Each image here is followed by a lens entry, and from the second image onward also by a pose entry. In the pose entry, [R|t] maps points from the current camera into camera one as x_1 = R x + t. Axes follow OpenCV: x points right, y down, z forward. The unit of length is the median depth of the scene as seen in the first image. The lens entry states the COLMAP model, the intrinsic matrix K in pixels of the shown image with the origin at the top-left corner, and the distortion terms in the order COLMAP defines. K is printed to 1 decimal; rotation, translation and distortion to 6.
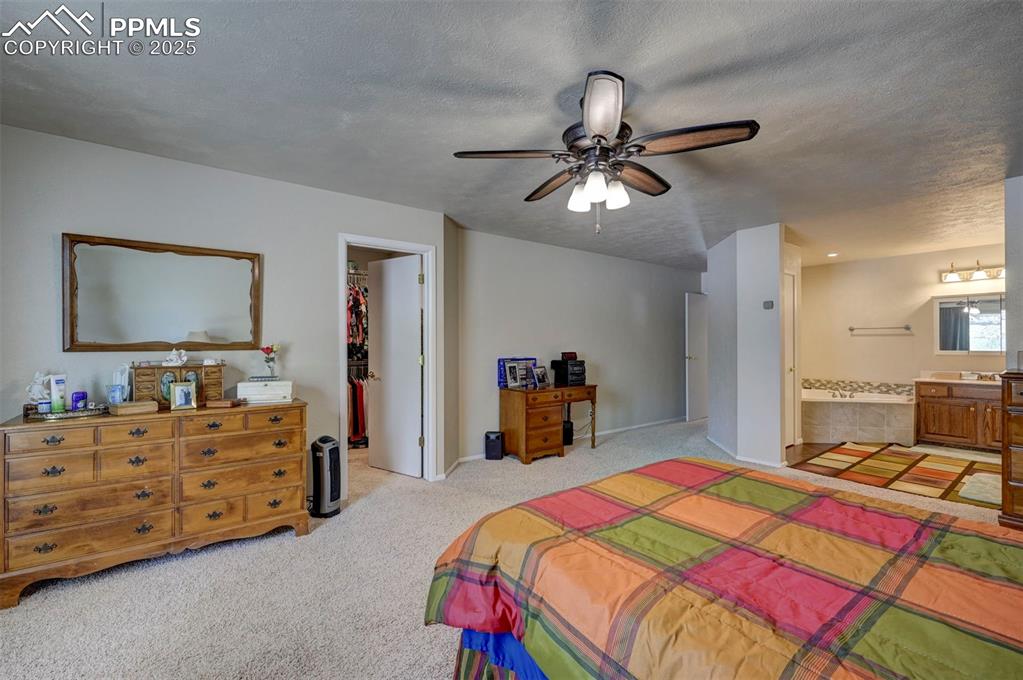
lens RADIAL K [[427.1, 0, 511.5], [0, 427.1, 342.4], [0, 0, 1]] dist [-0.004002, -0.000560]
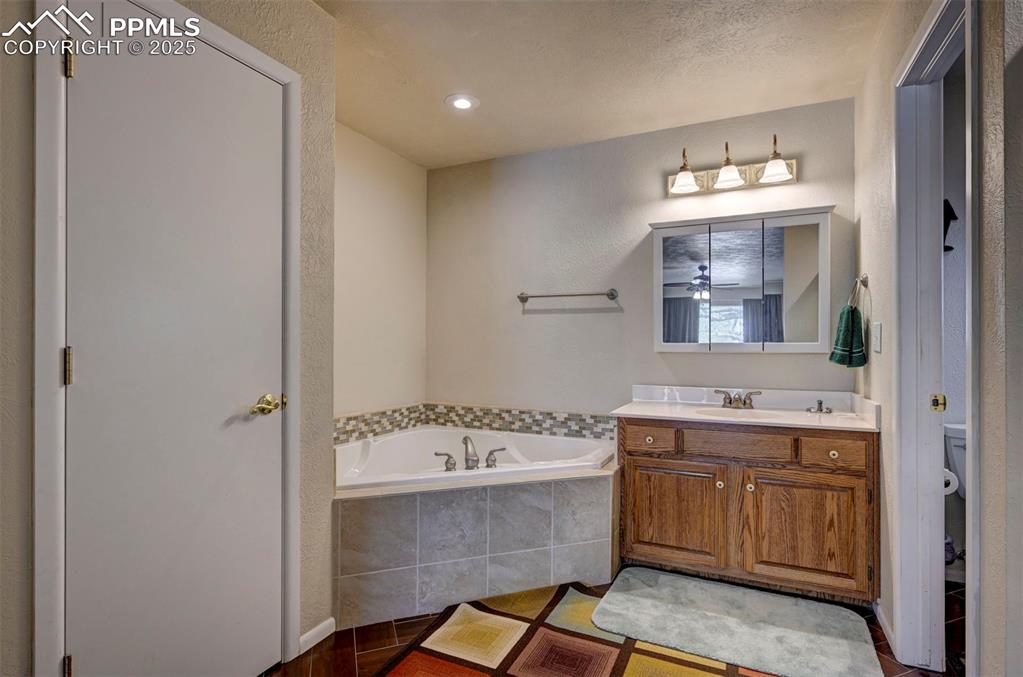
lens RADIAL K [[495.8, 0, 513.0], [0, 495.8, 340.4], [0, 0, 1]] dist [0.004322, 0.000025]
pose [[0.889131, 0.005064, 0.457625, 0.640875], [-0.004842, 0.999987, -0.001659, 0.018793], [-0.457627, -0.000741, 0.889144, 0.620158]]
